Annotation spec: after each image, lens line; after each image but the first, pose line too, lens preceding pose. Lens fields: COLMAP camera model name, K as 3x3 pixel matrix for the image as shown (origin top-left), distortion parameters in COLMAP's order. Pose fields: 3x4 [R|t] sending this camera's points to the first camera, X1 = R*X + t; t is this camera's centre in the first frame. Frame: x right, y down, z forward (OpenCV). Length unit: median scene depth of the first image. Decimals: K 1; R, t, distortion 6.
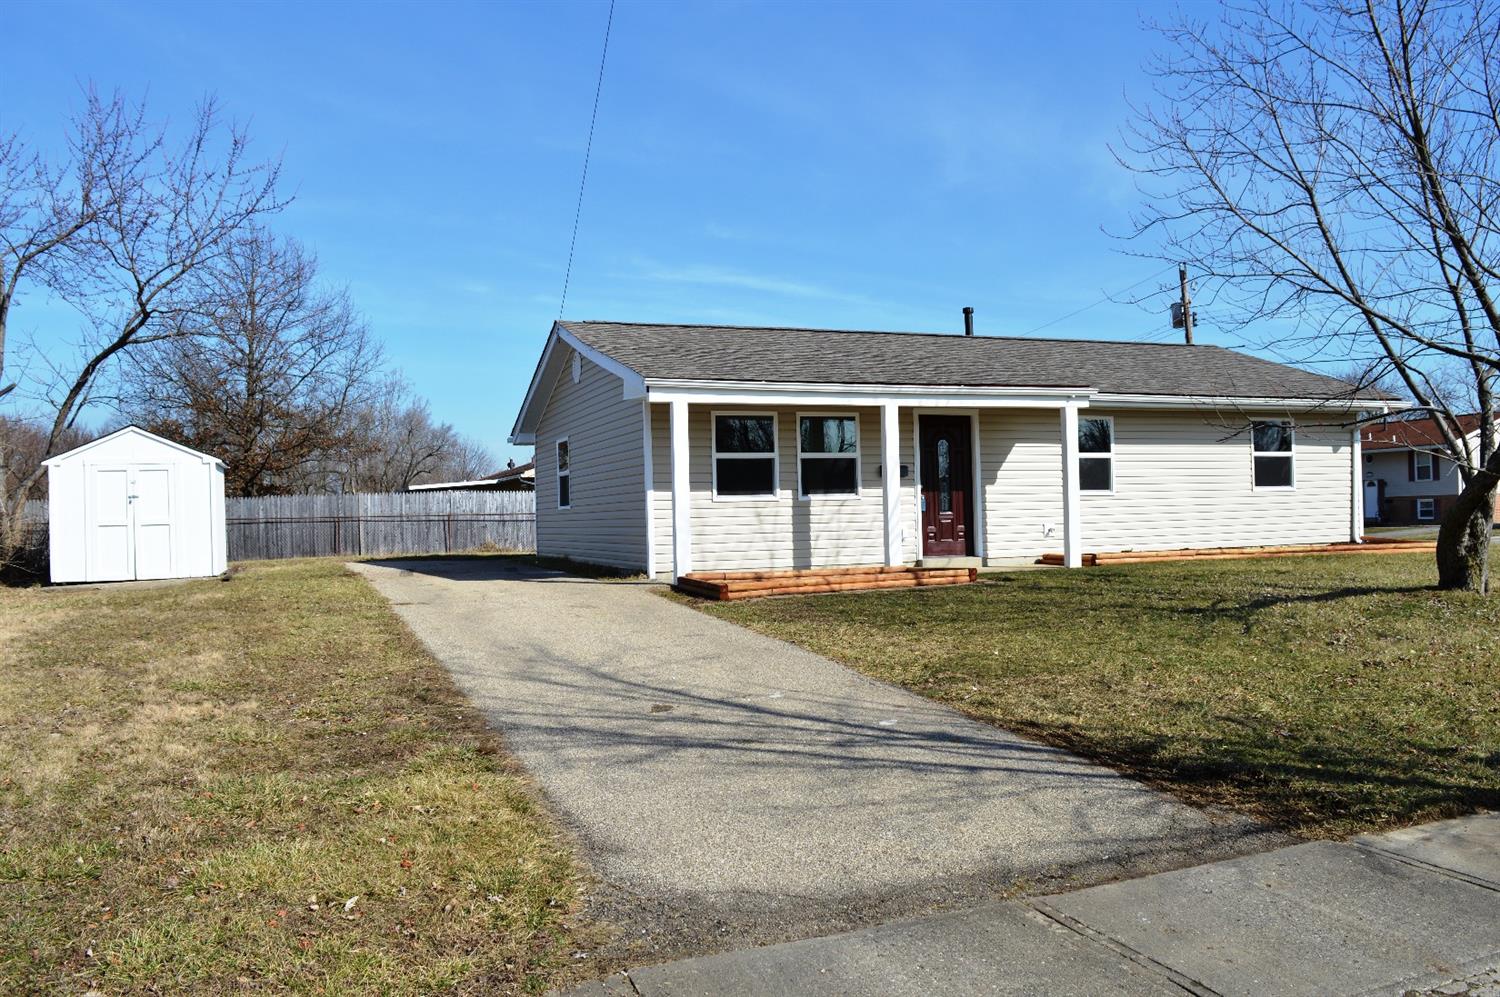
lens RADIAL K [[1202.0, 0, 750.0], [0, 1202.0, 498.5], [0, 0, 1]] dist [-0.070250, -0.003179]
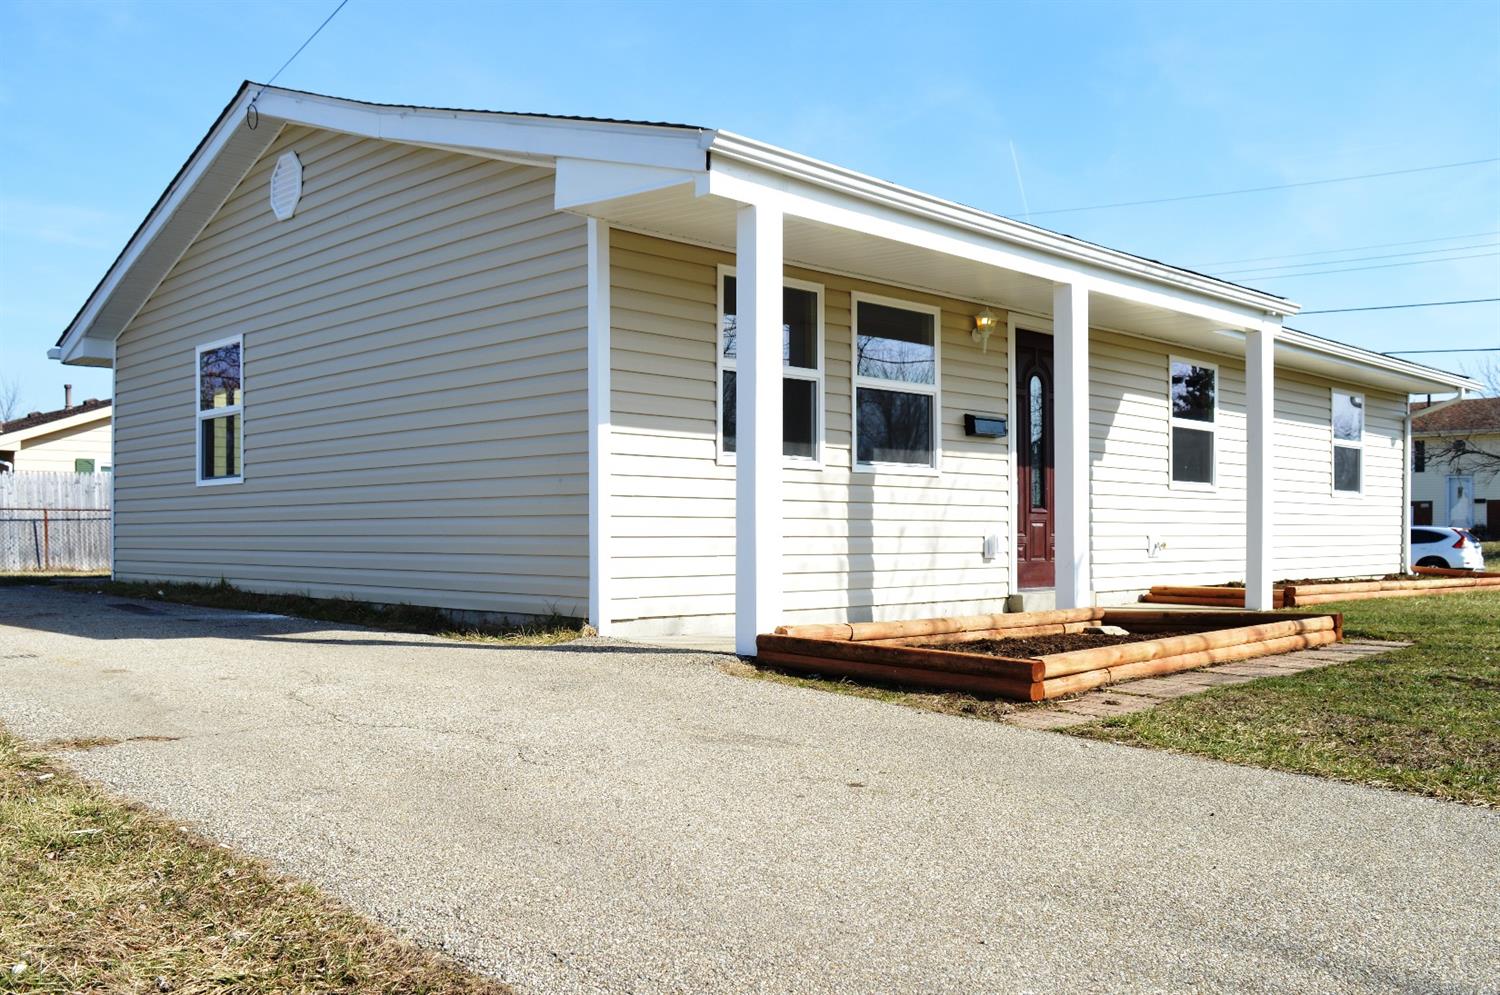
lens RADIAL K [[1348.3, 0, 746.6], [0, 1348.3, 548.0], [0, 0, 1]] dist [-0.082697, -0.003345]
pose [[0.915721, 0.019833, 0.401324, -0.206980], [-0.028046, 0.999500, 0.014600, 0.024351], [-0.400834, -0.024625, 0.915820, 0.490376]]
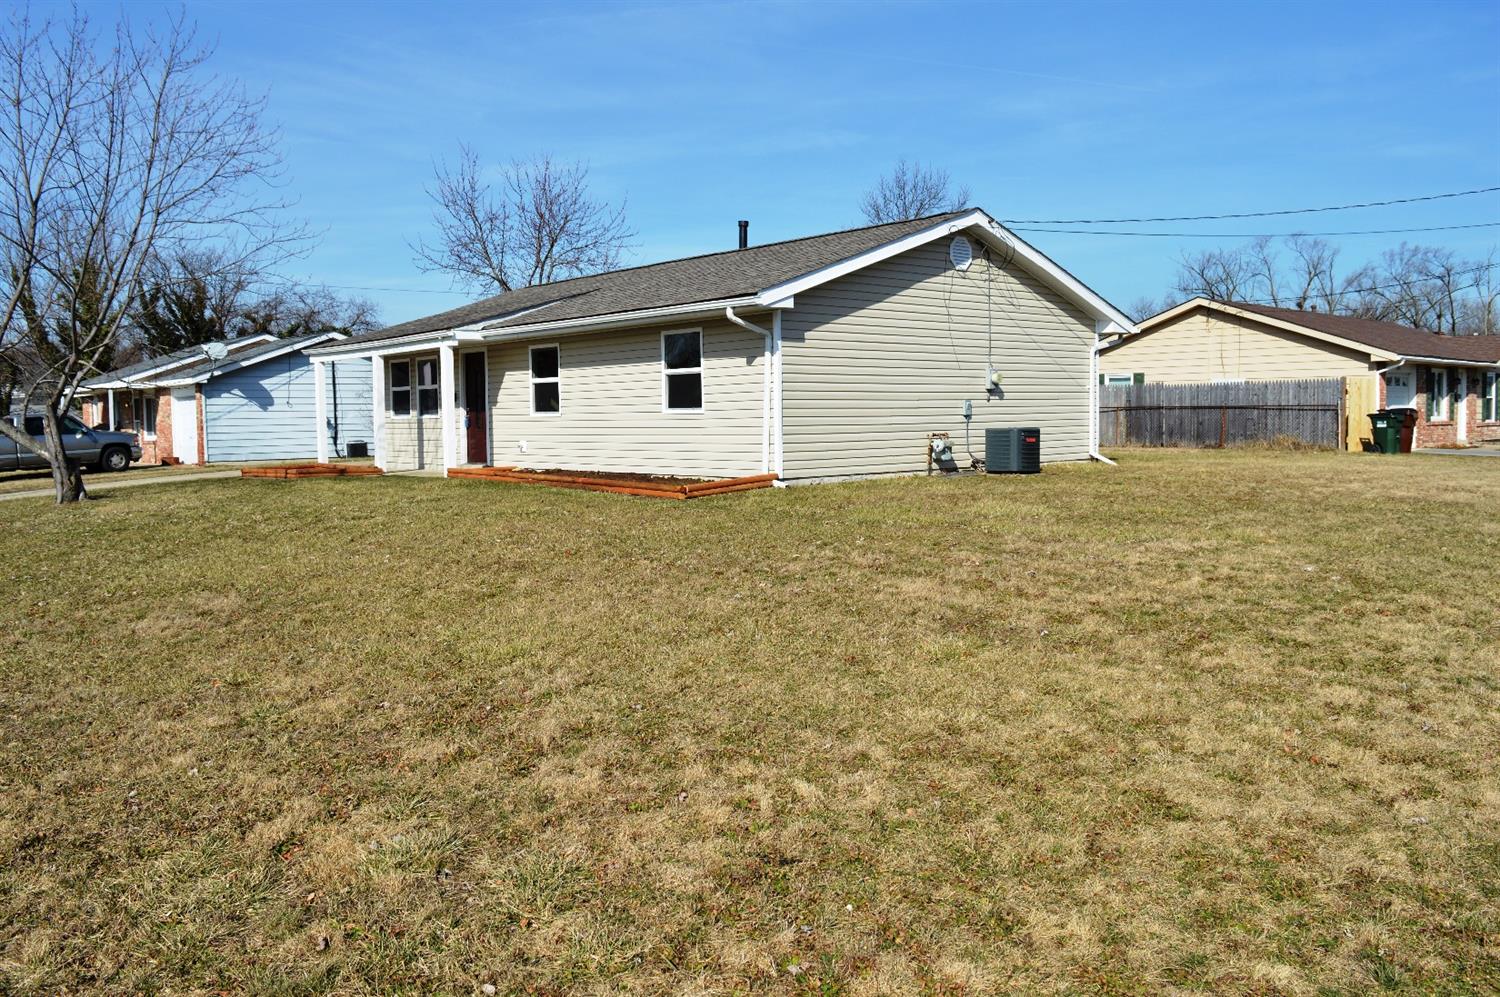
lens RADIAL K [[1202.0, 0, 750.0], [0, 1202.0, 498.5], [0, 0, 1]] dist [-0.070250, -0.003179]
pose [[0.344277, 0.085569, -0.934960, 1.471592], [0.022612, 0.994793, 0.099372, -0.034732], [0.938596, -0.055353, 0.340550, 0.832912]]
